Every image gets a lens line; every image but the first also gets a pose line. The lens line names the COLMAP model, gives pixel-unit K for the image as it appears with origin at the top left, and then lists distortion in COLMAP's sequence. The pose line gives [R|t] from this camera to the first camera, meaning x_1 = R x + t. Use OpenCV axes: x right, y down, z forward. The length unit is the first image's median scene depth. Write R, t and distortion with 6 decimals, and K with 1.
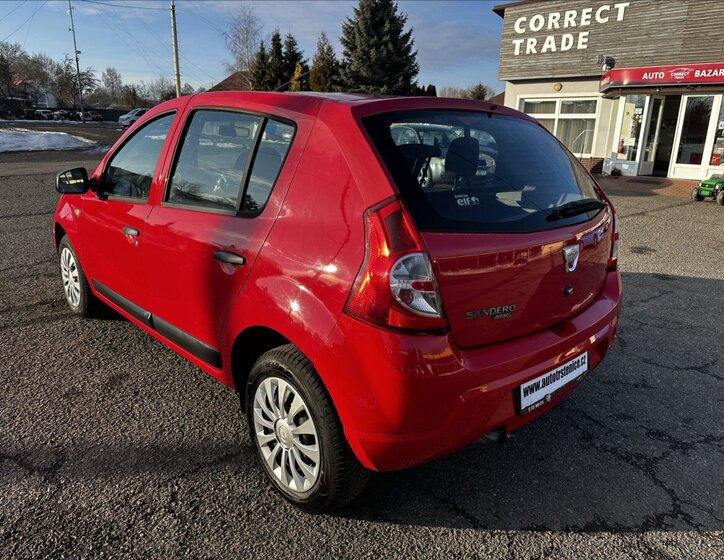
lens RADIAL K [[526.9, 0, 365.4], [0, 526.9, 277.5], [0, 0, 1]] dist [0.021445, -0.035316]
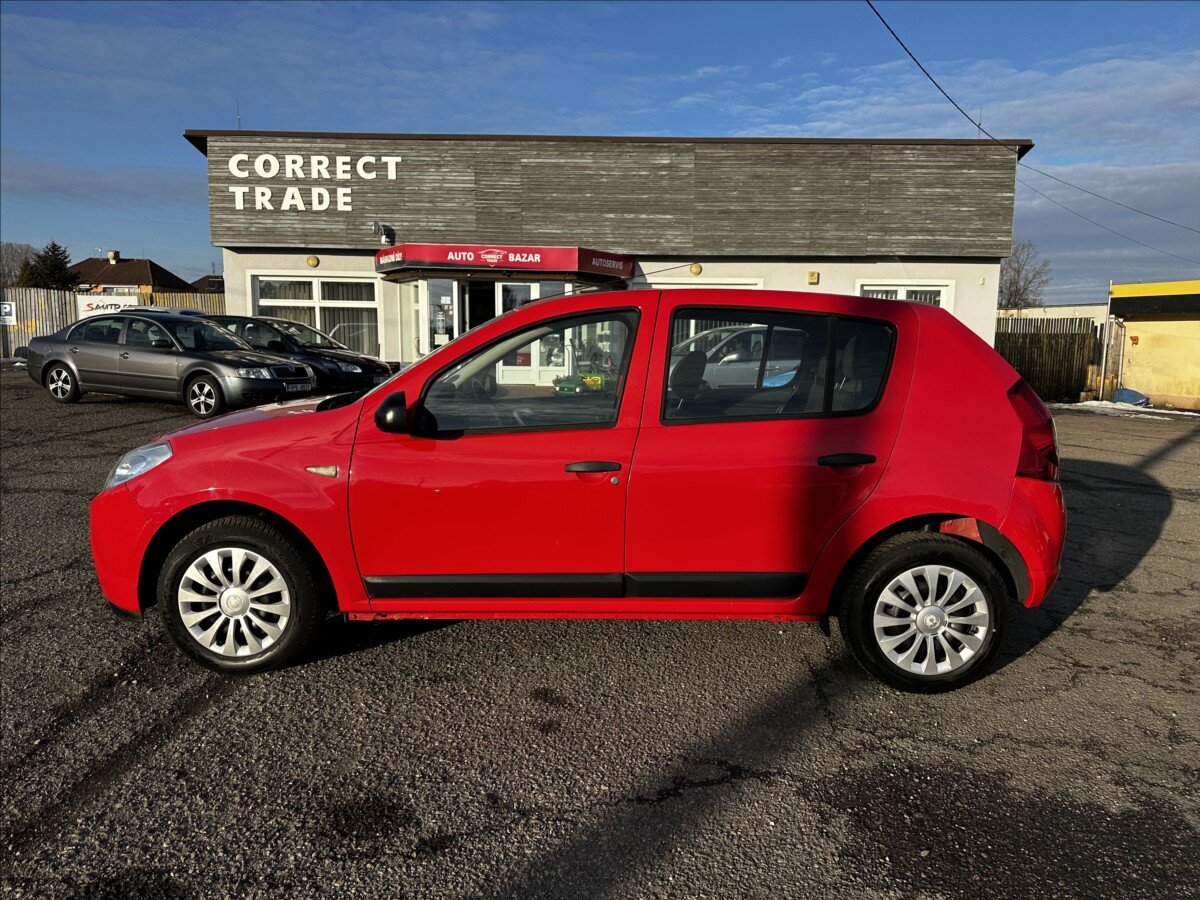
lens RADIAL K [[846.5, 0, 602.8], [0, 846.5, 453.6], [0, 0, 1]] dist [0.022107, -0.036497]
pose [[0.688712, -0.108418, 0.716883, -0.195333], [0.193264, 0.980434, -0.037394, -0.008603], [-0.698802, 0.164301, 0.696190, 0.028949]]
